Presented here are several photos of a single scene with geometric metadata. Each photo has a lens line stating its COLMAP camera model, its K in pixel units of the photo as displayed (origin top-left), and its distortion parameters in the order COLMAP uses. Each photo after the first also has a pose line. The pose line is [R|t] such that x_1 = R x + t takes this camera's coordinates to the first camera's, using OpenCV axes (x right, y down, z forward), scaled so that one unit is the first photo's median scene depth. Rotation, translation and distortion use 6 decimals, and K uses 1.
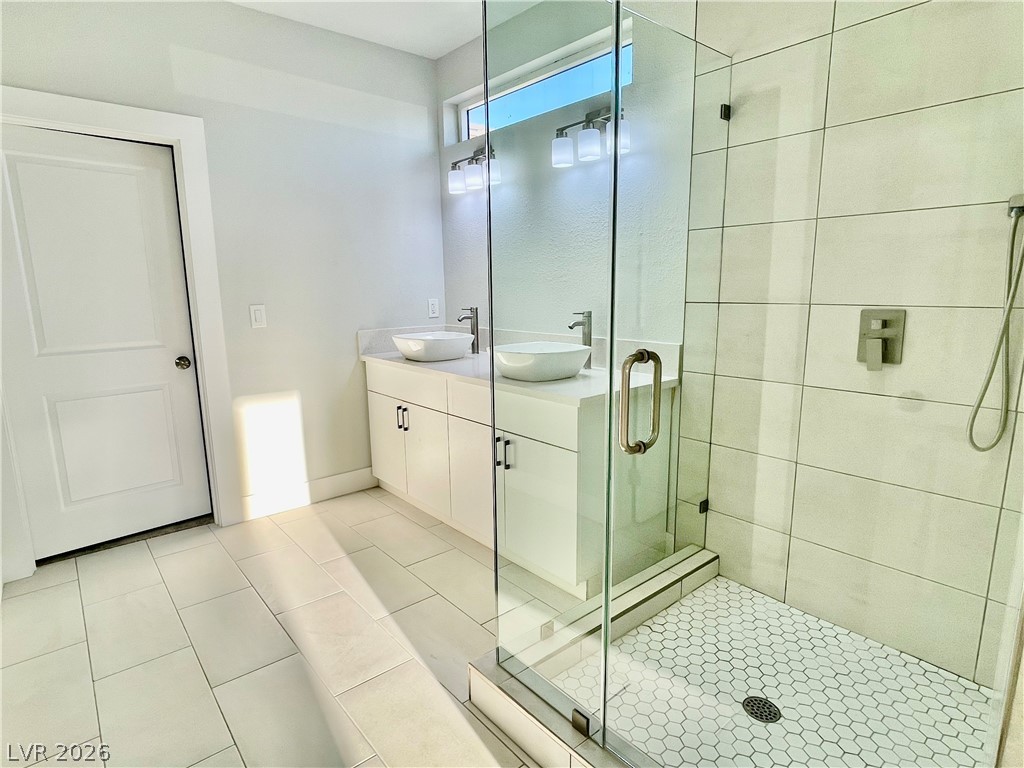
lens RADIAL K [[545.3, 0, 509.6], [0, 545.3, 384.2], [0, 0, 1]] dist [-0.006296, 0.000713]
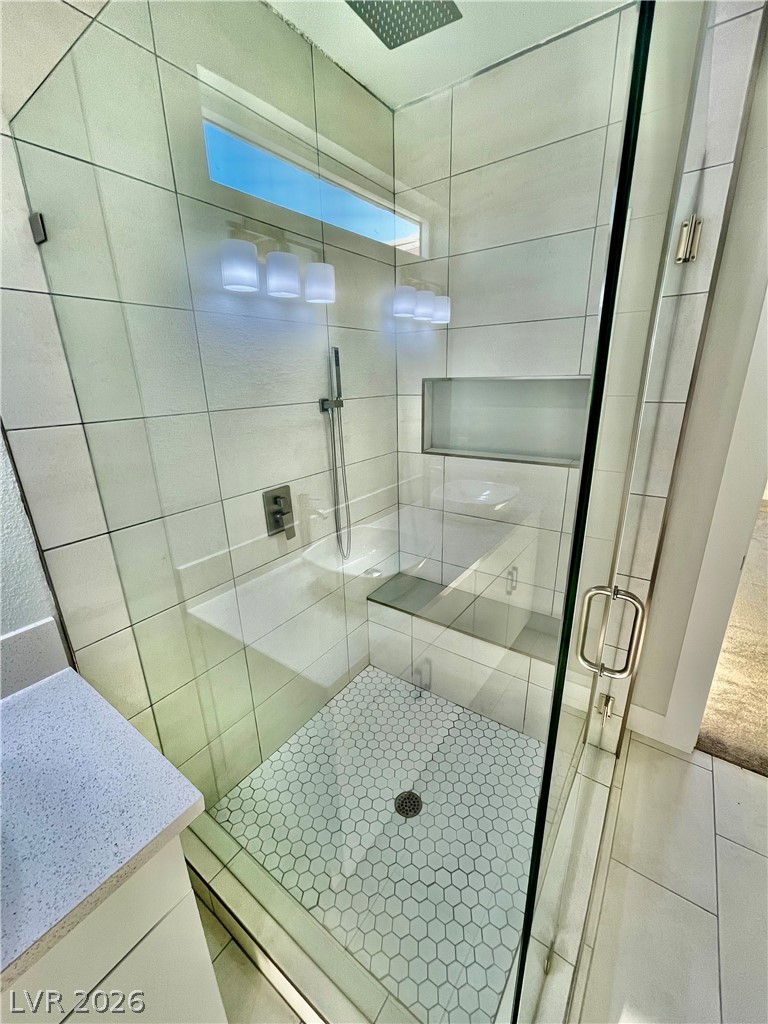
lens RADIAL K [[413.3, 0, 383.5], [0, 413.3, 512.3], [0, 0, 1]] dist [-0.002858, 0.000275]
pose [[-0.247669, -0.288467, 0.924903, -0.205924], [0.197712, 0.919508, 0.339728, -0.347150], [-0.948457, 0.267004, -0.170701, 0.945563]]
